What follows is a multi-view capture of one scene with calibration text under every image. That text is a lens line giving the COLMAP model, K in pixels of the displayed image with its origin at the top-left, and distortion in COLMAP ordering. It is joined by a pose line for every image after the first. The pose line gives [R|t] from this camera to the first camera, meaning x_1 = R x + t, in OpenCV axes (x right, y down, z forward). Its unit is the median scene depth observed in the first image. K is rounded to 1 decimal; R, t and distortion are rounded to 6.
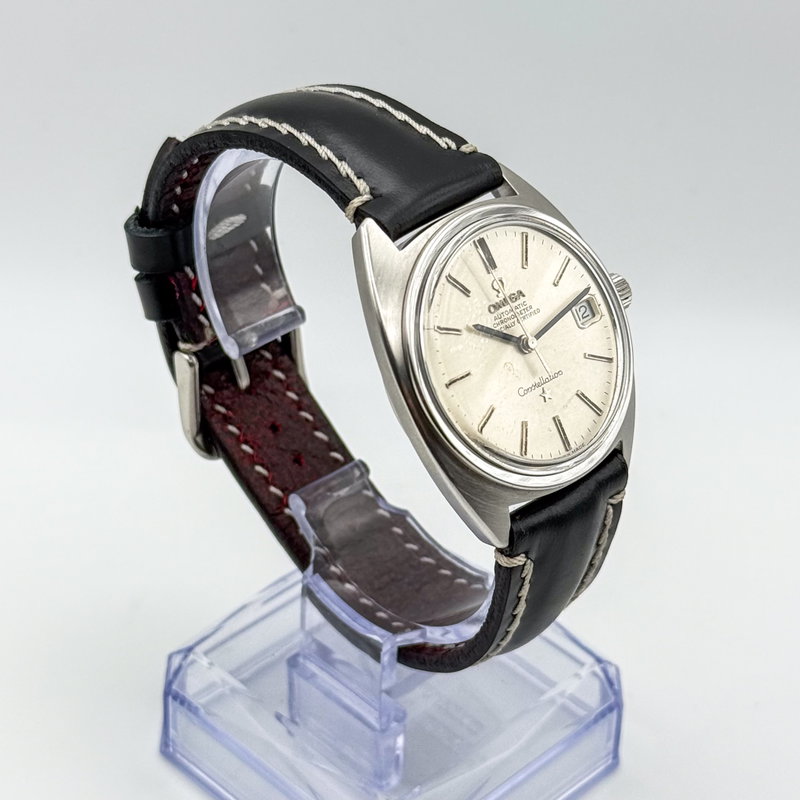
lens RADIAL K [[2338.2, 0, 400.0], [0, 2338.2, 400.0], [0, 0, 1]] dist [0.163336, 0.353178]
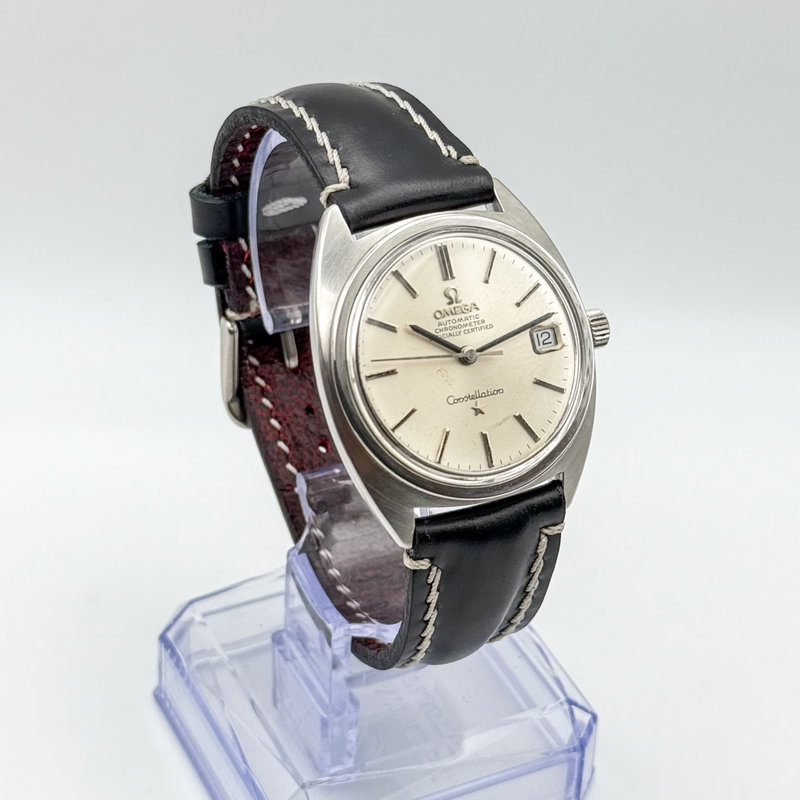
lens RADIAL K [[2338.2, 0, 400.0], [0, 2338.2, 400.0], [0, 0, 1]] dist [0.163336, 0.353178]
pose [[0.948193, 0.187890, -0.256180, 0.262417], [-0.195684, 0.980654, -0.005042, 0.005289], [0.250277, 0.054911, 0.966616, 0.015066]]
